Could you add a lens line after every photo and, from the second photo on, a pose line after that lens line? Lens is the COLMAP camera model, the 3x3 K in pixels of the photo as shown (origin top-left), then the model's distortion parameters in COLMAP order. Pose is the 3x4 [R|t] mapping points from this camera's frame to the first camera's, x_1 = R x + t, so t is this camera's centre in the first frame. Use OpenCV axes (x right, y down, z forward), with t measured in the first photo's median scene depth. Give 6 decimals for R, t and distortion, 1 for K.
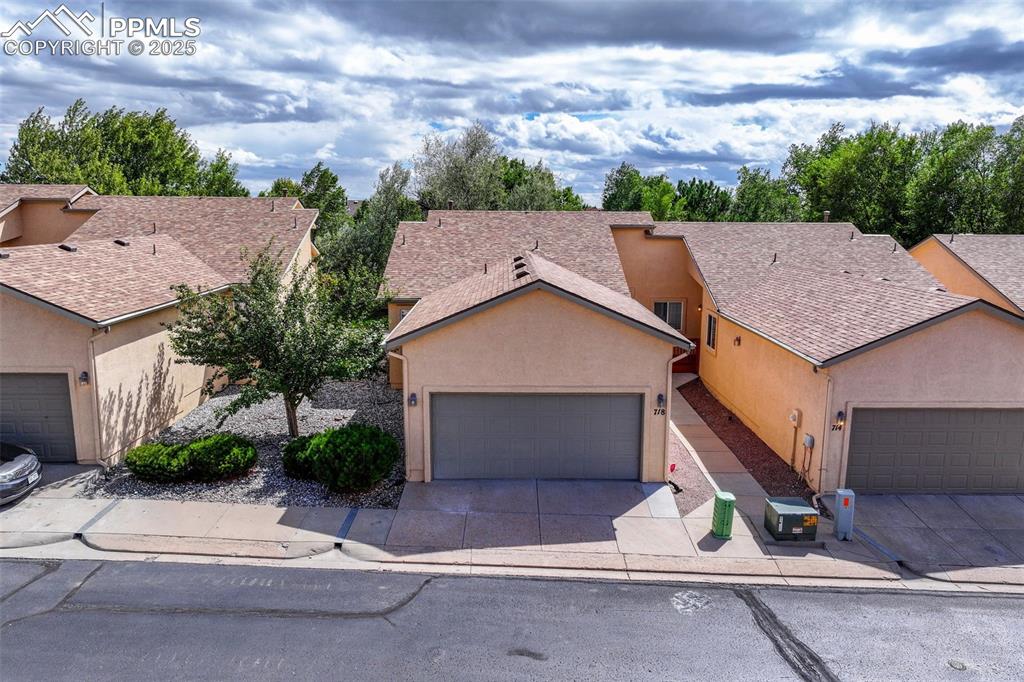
lens RADIAL K [[726.5, 0, 518.7], [0, 726.5, 344.6], [0, 0, 1]] dist [0.005420, 0.012444]
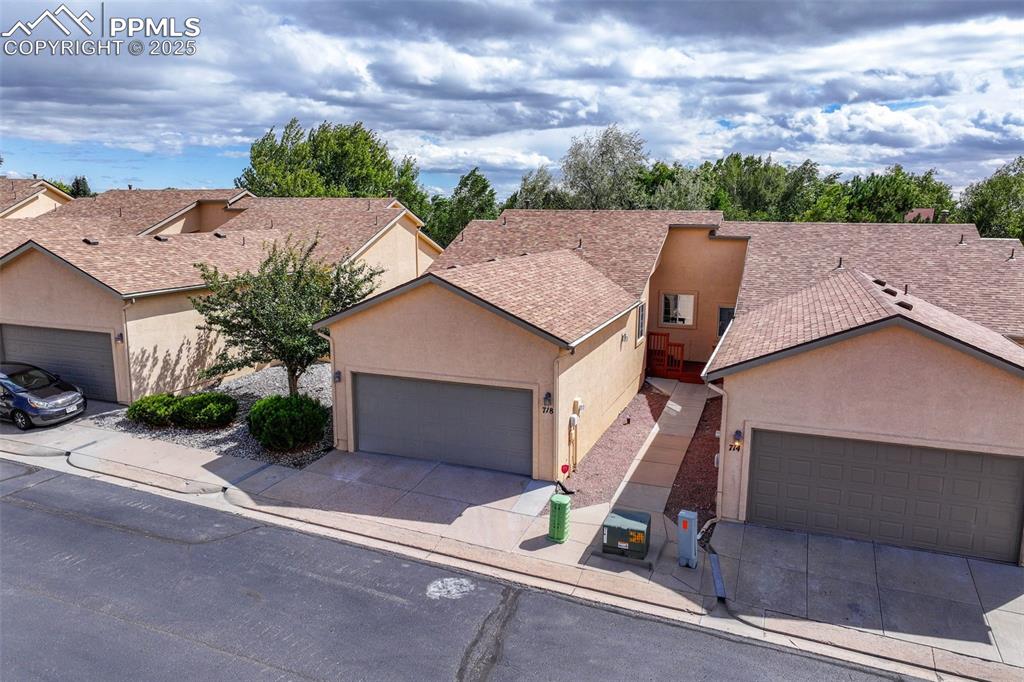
lens RADIAL K [[726.5, 0, 517.4], [0, 726.5, 337.9], [0, 0, 1]] dist [0.005420, 0.012444]
pose [[0.926260, 0.065868, -0.371084, 0.309489], [-0.069319, 0.997586, 0.004047, -0.004513], [0.370455, 0.021975, 0.928590, 0.033400]]
